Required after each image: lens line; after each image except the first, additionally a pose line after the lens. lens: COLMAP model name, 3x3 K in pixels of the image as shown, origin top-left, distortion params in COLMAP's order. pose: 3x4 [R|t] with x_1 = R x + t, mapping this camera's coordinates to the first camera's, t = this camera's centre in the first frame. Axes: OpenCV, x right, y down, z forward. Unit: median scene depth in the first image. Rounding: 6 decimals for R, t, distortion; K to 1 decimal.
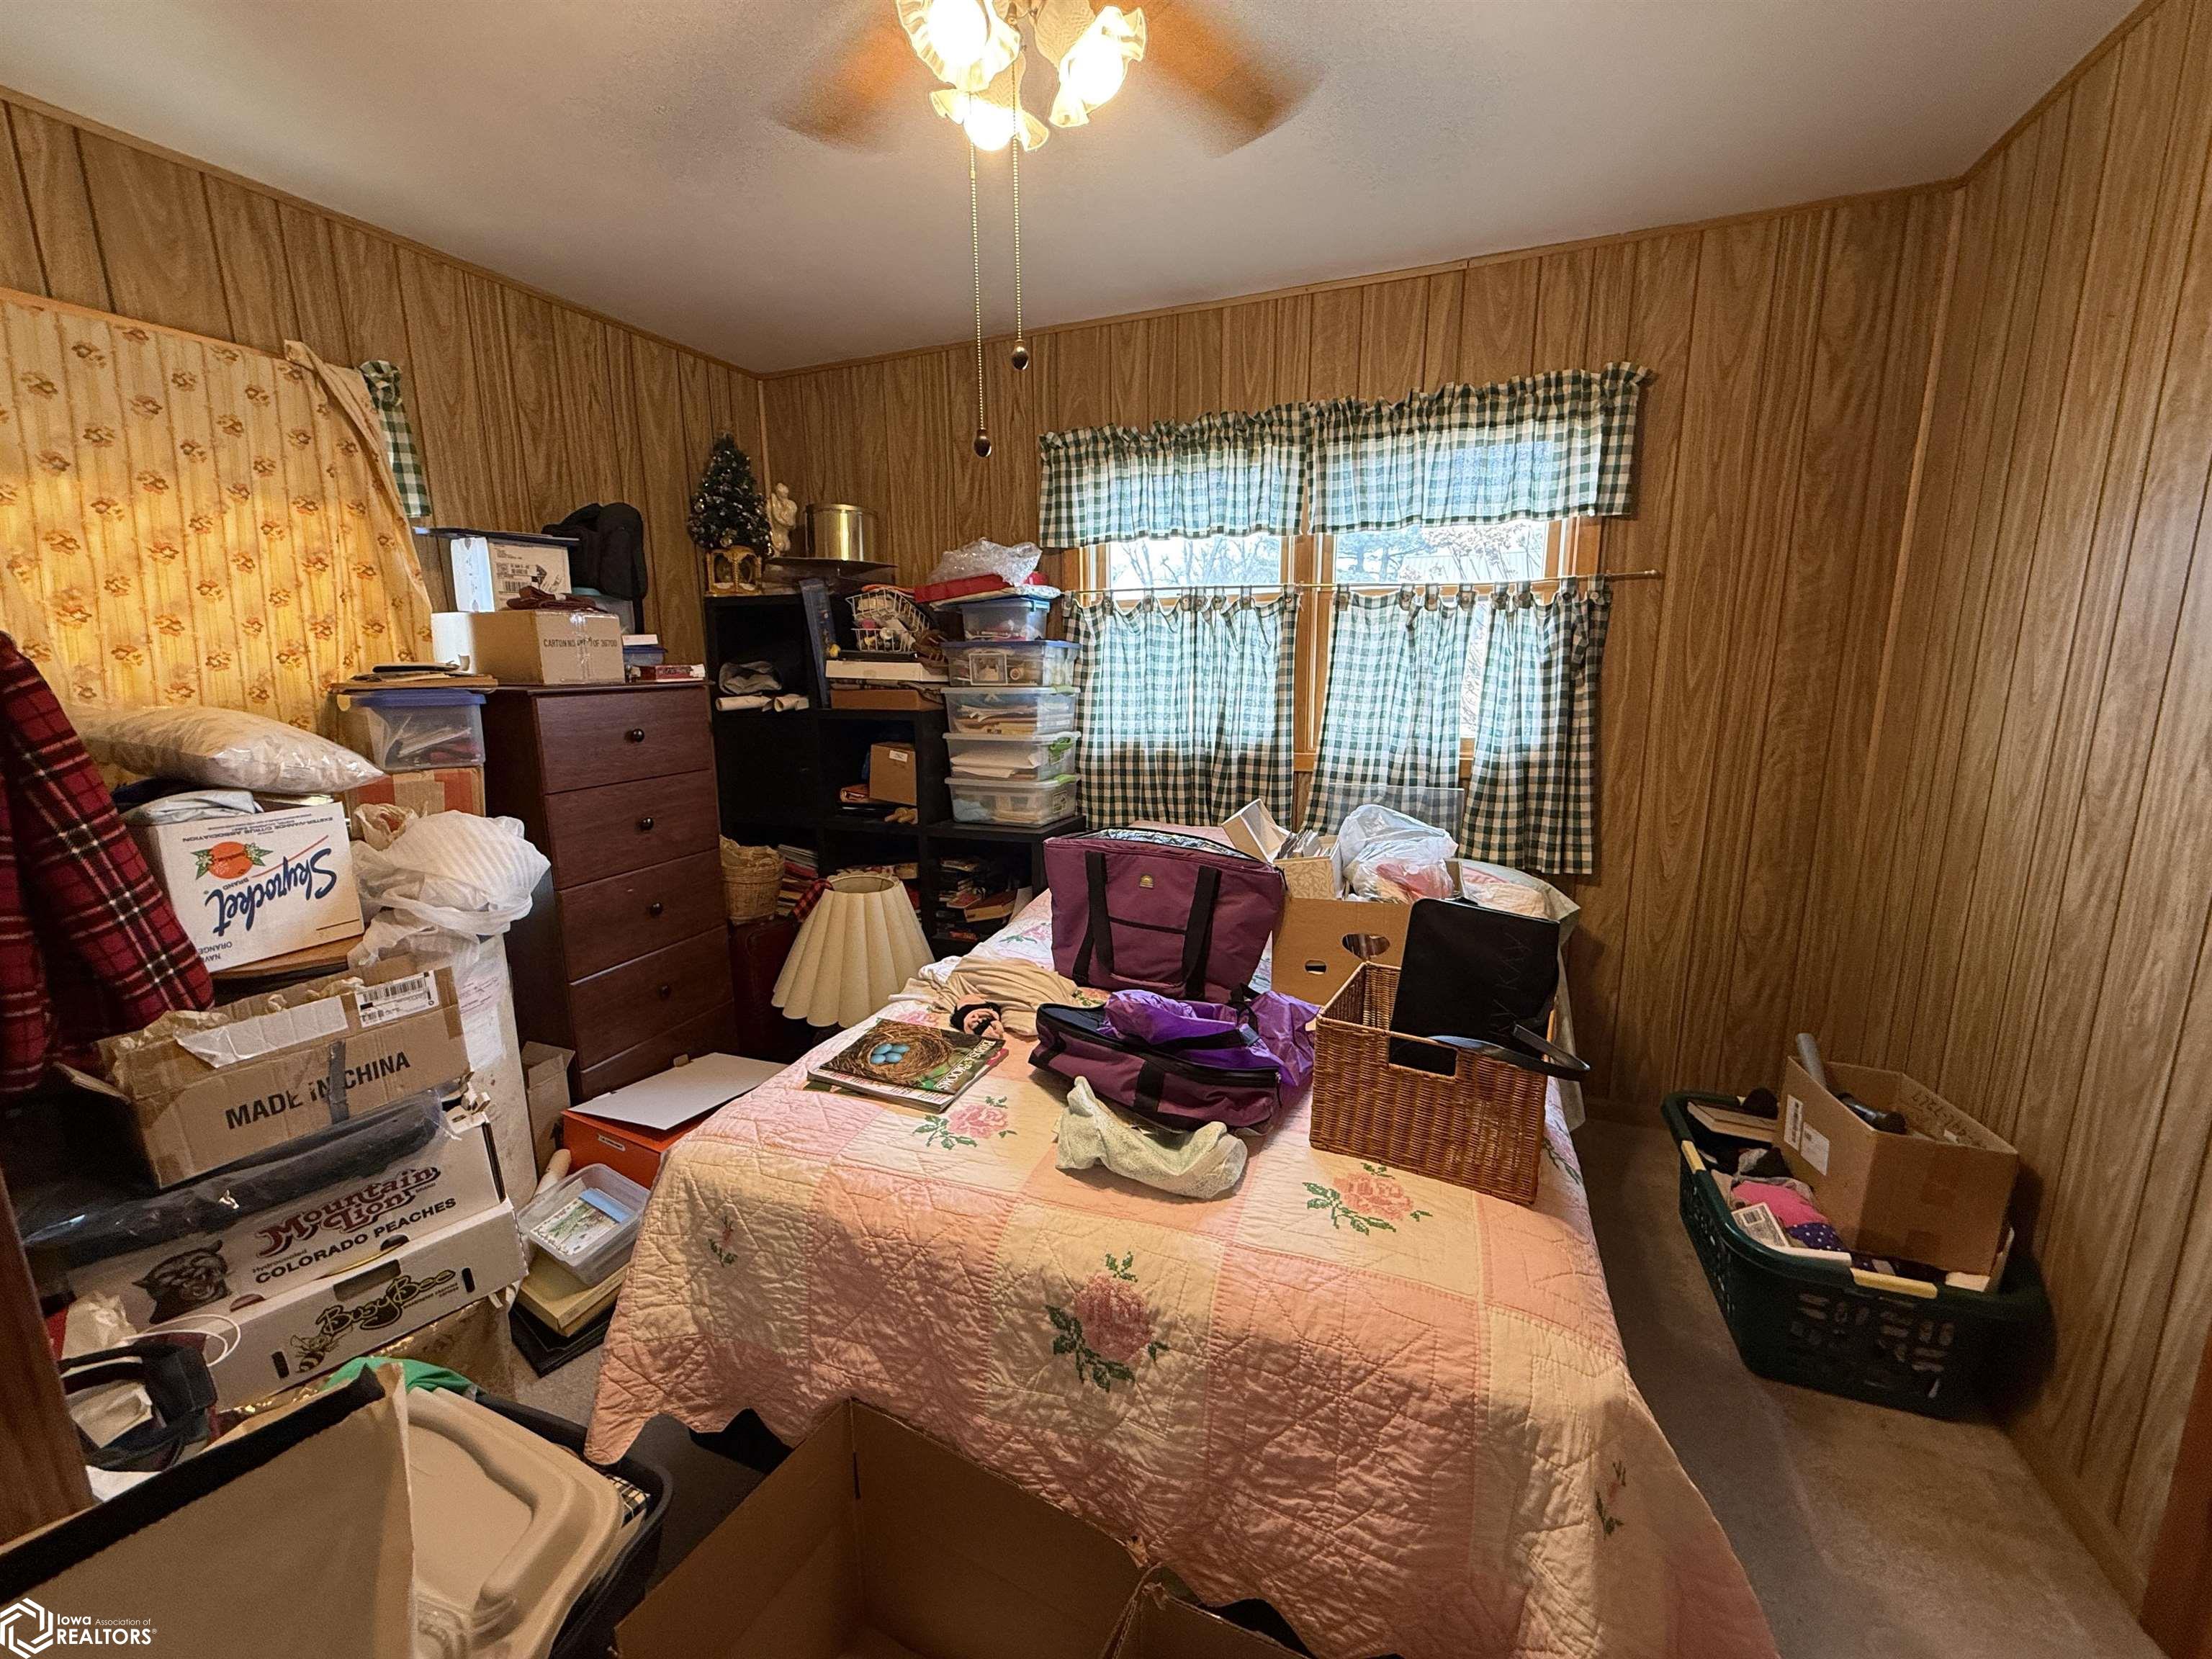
lens RADIAL K [[883.4, 0, 1100.1], [0, 883.4, 830.6], [0, 0, 1]] dist [-0.002206, -0.000785]
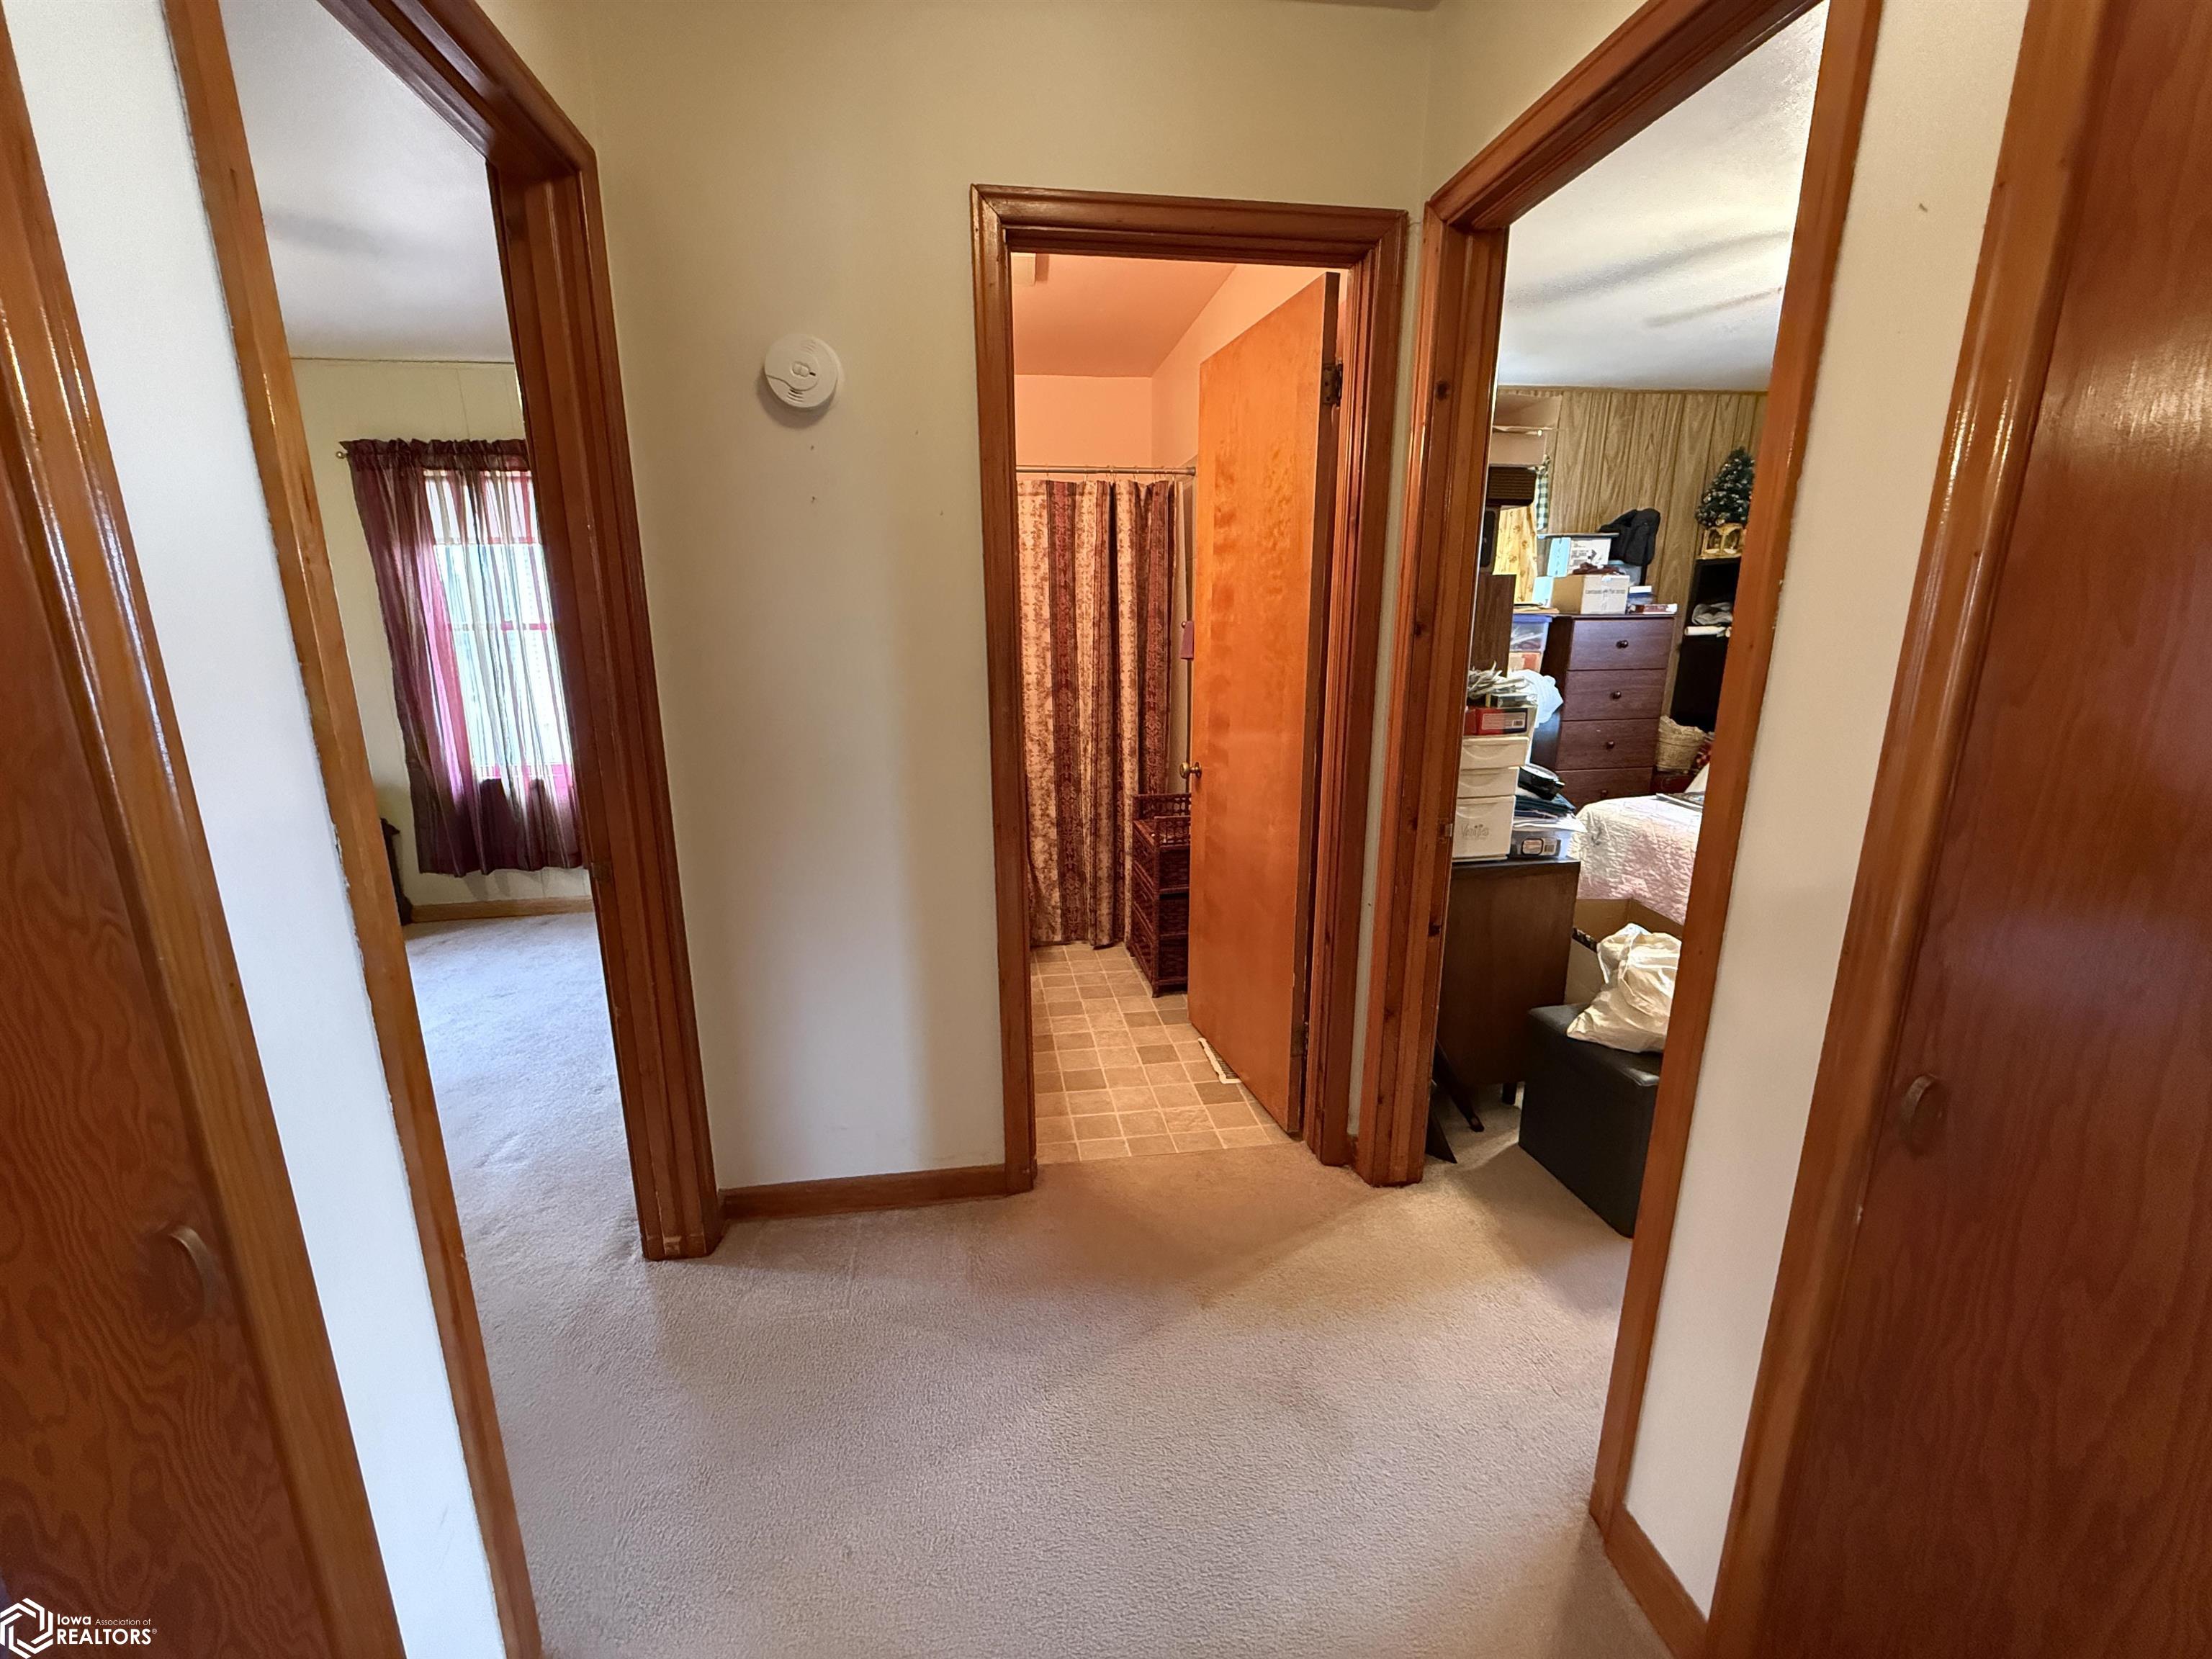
lens RADIAL K [[883.4, 0, 1092.9], [0, 883.4, 825.9], [0, 0, 1]] dist [-0.002206, -0.000785]
pose [[0.501330, 0.211248, -0.839073, 0.519365], [-0.165922, 0.975213, 0.146388, 0.170543], [0.849199, 0.065832, 0.523954, -0.833614]]
